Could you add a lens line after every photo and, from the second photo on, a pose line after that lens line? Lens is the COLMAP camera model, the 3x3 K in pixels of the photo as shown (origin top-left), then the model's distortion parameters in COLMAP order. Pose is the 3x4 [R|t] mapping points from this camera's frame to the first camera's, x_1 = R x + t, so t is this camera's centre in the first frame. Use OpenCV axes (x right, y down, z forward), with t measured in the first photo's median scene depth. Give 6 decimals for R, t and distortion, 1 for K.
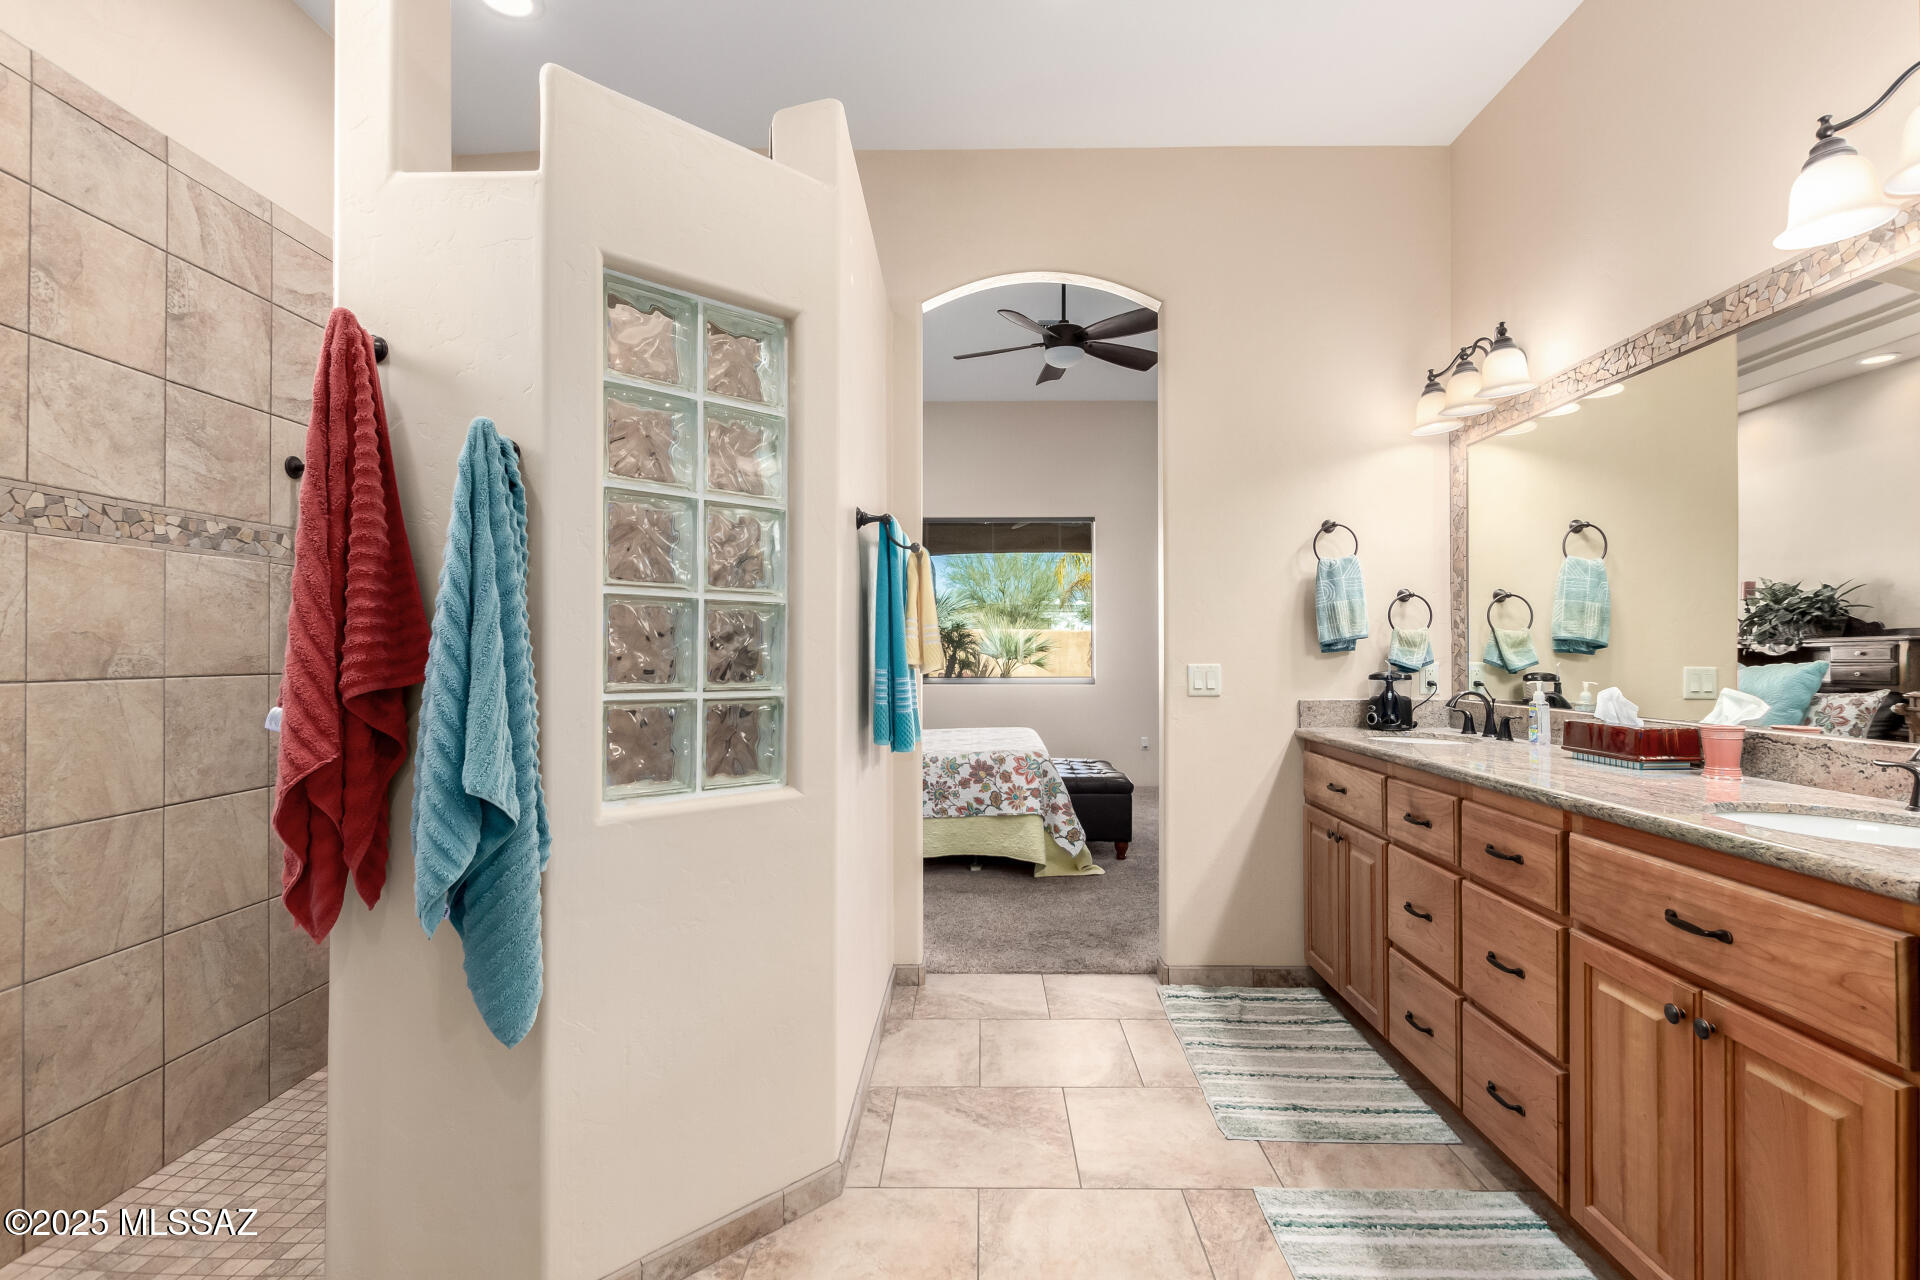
lens RADIAL K [[882.1, 0, 956.6], [0, 882.1, 646.8], [0, 0, 1]] dist [0.012792, -0.005349]
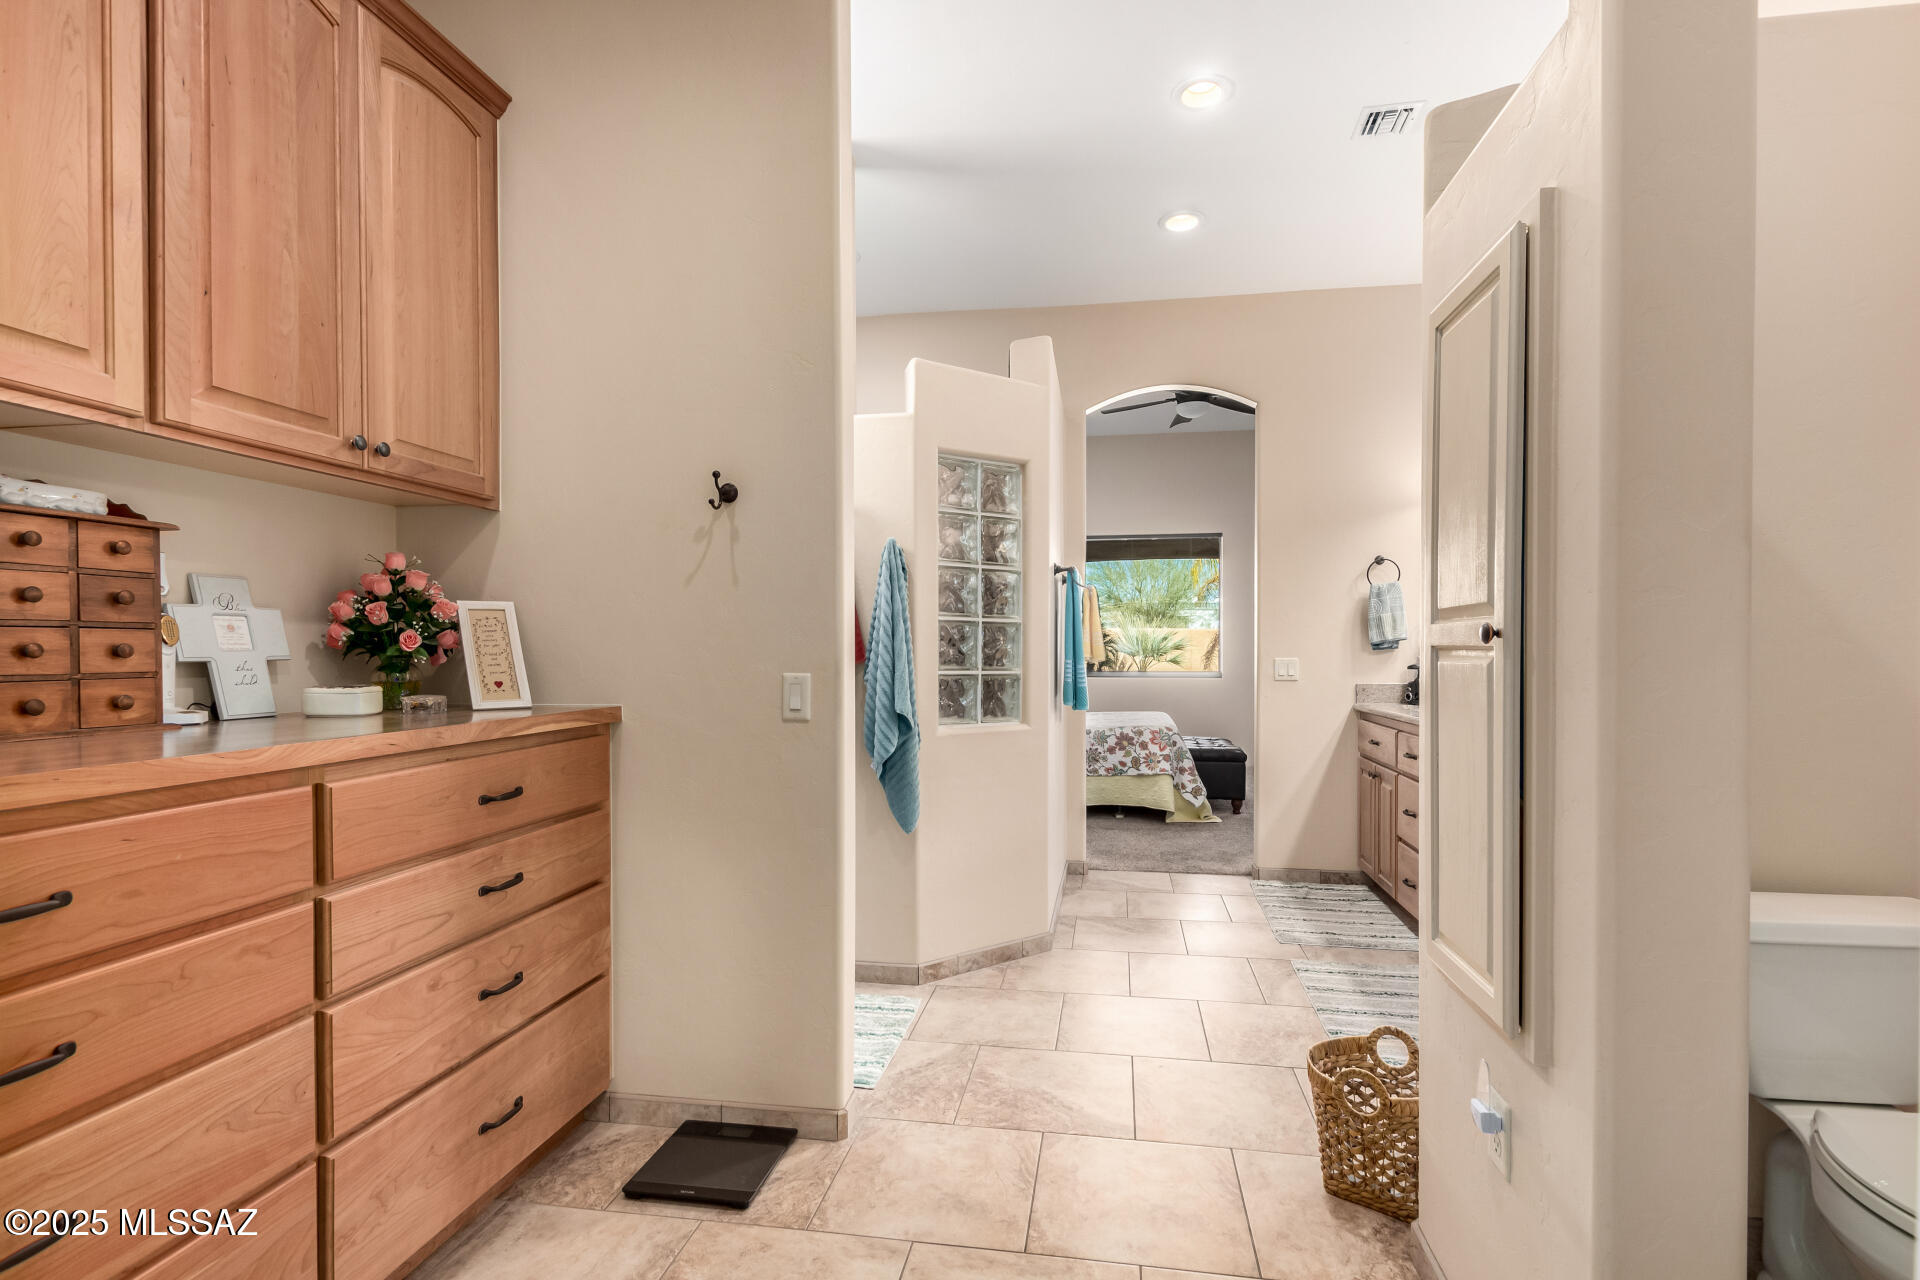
lens RADIAL K [[882.1, 0, 960.8], [0, 882.1, 655.5], [0, 0, 1]] dist [0.012792, -0.005349]
pose [[0.989242, 0.001192, -0.146282, -0.032740], [0.000560, 0.999929, 0.011931, -0.002064], [0.146286, -0.011884, 0.989171, -0.518697]]
